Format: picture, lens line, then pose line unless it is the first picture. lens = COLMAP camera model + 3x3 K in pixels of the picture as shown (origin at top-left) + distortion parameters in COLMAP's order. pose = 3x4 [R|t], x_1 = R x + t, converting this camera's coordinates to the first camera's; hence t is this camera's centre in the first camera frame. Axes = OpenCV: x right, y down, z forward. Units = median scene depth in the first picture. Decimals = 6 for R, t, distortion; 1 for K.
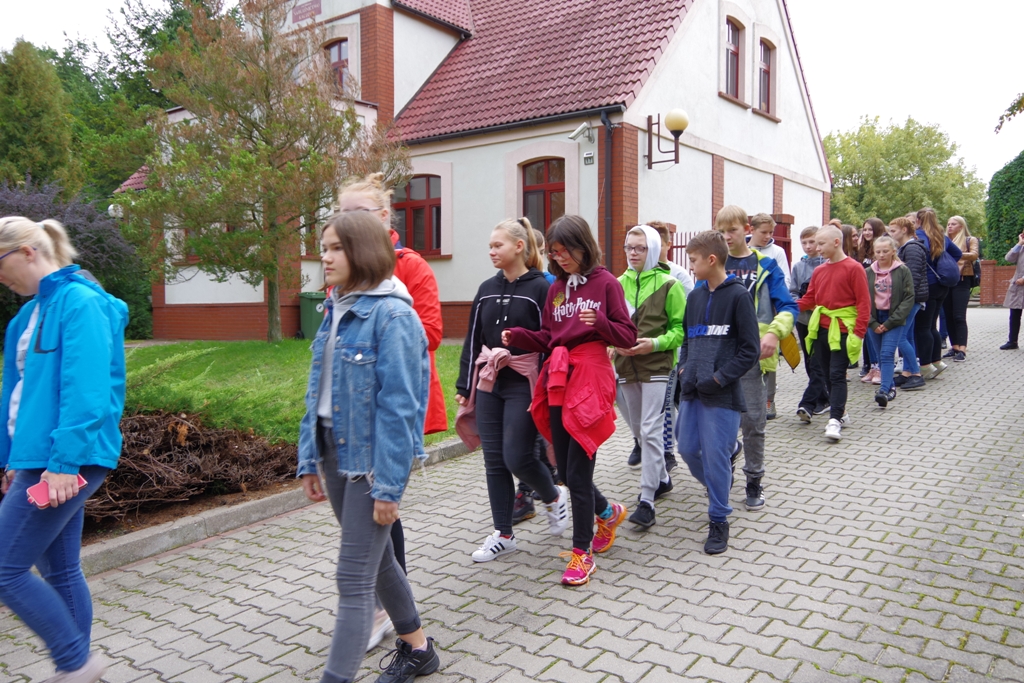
lens RADIAL K [[837.4, 0, 513.8], [0, 837.4, 327.2], [0, 0, 1]] dist [-0.005407, 0.159381]
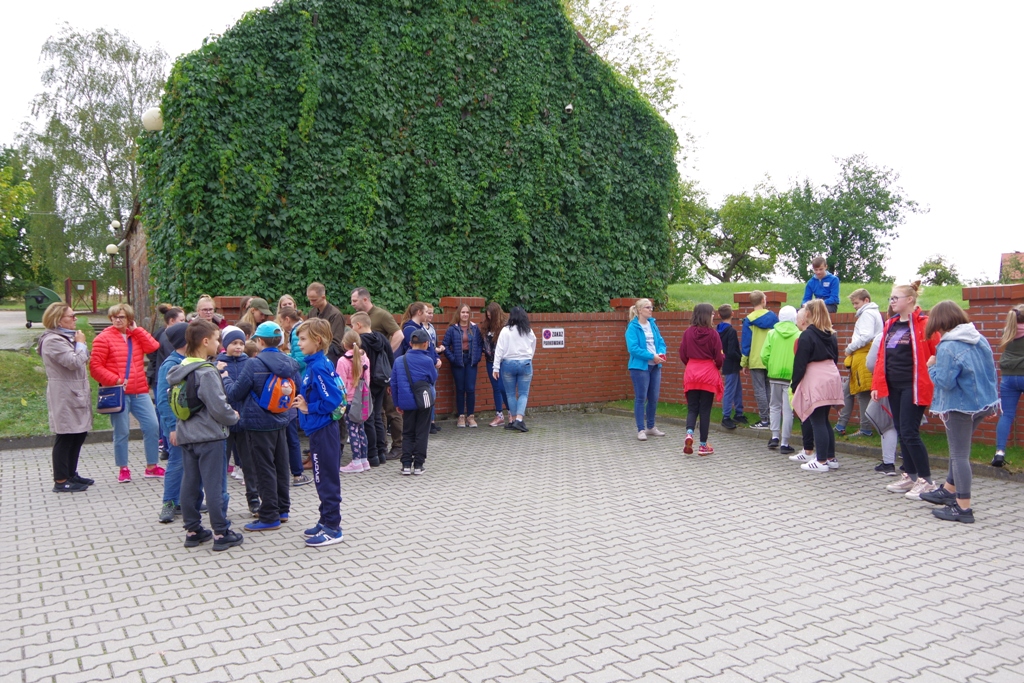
lens RADIAL K [[837.4, 0, 513.8], [0, 837.4, 327.2], [0, 0, 1]] dist [-0.005407, 0.159381]
pose [[0.394993, -0.005792, 0.918666, 0.680320], [0.030827, 0.999501, -0.006953, -0.137614], [-0.918167, 0.031066, 0.394974, 1.736085]]
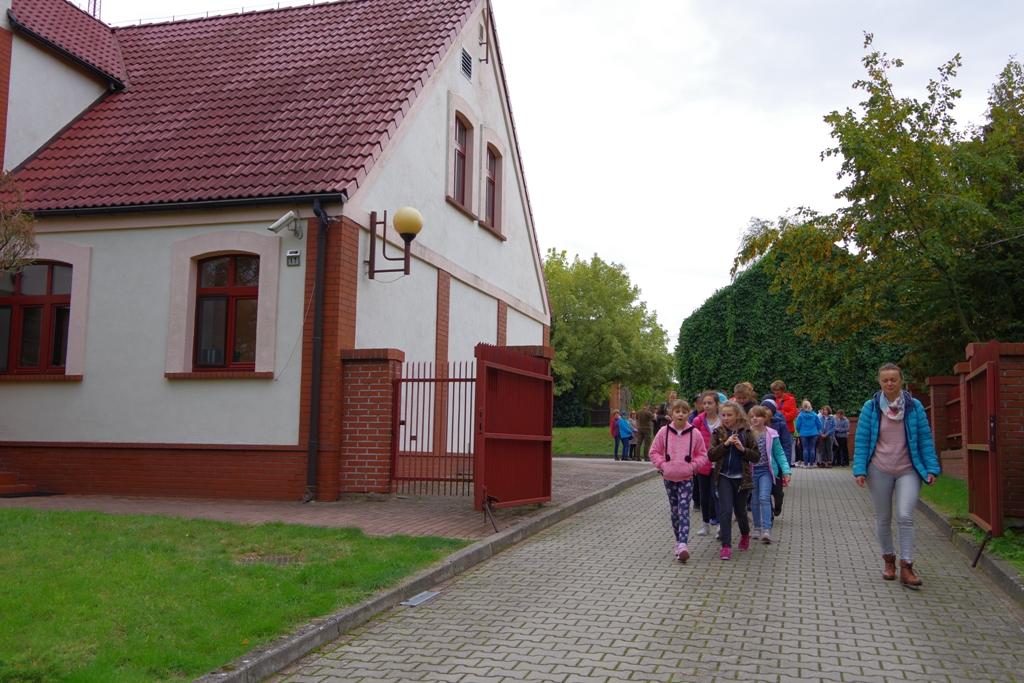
lens RADIAL K [[981.7, 0, 512.0], [0, 981.7, 341.5], [0, 0, 1]] dist [-0.008674, 0.109763]
pose [[0.933221, 0.061543, 0.353994, -0.029725], [-0.014357, 0.990822, -0.134409, -0.008593], [-0.359017, 0.120351, 0.925539, 0.097236]]
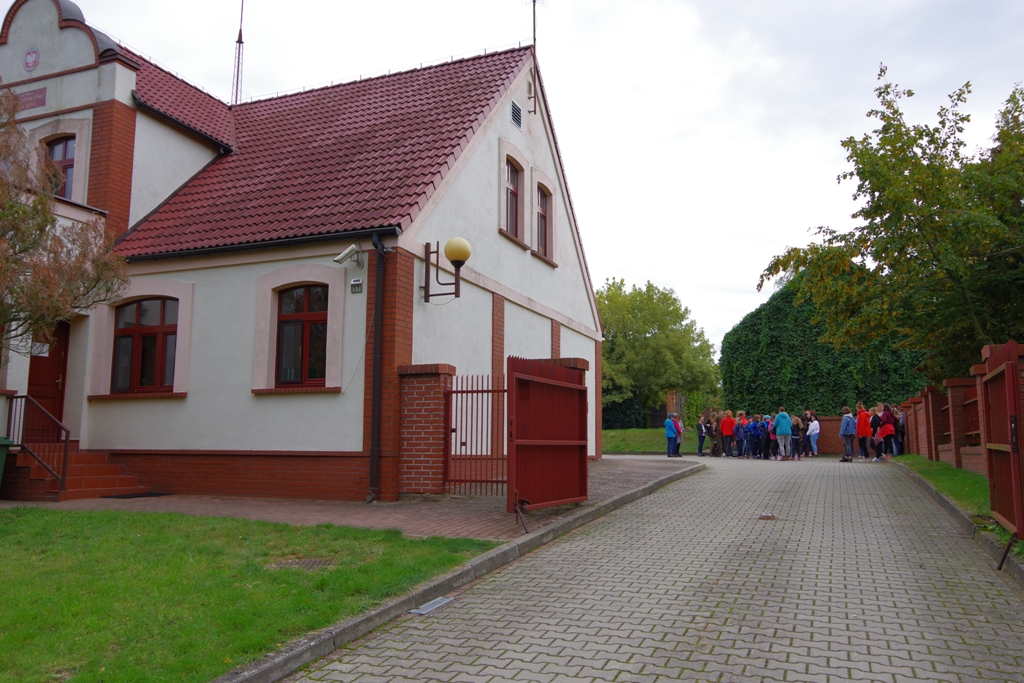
lens RADIAL K [[814.6, 0, 500.5], [0, 814.6, 346.5], [0, 0, 1]] dist [-0.067449, 0.128801]
pose [[0.965967, 0.042639, 0.255127, 0.018320], [-0.004735, 0.989069, -0.147375, -0.015059], [-0.258622, 0.141152, 0.955610, 0.145771]]
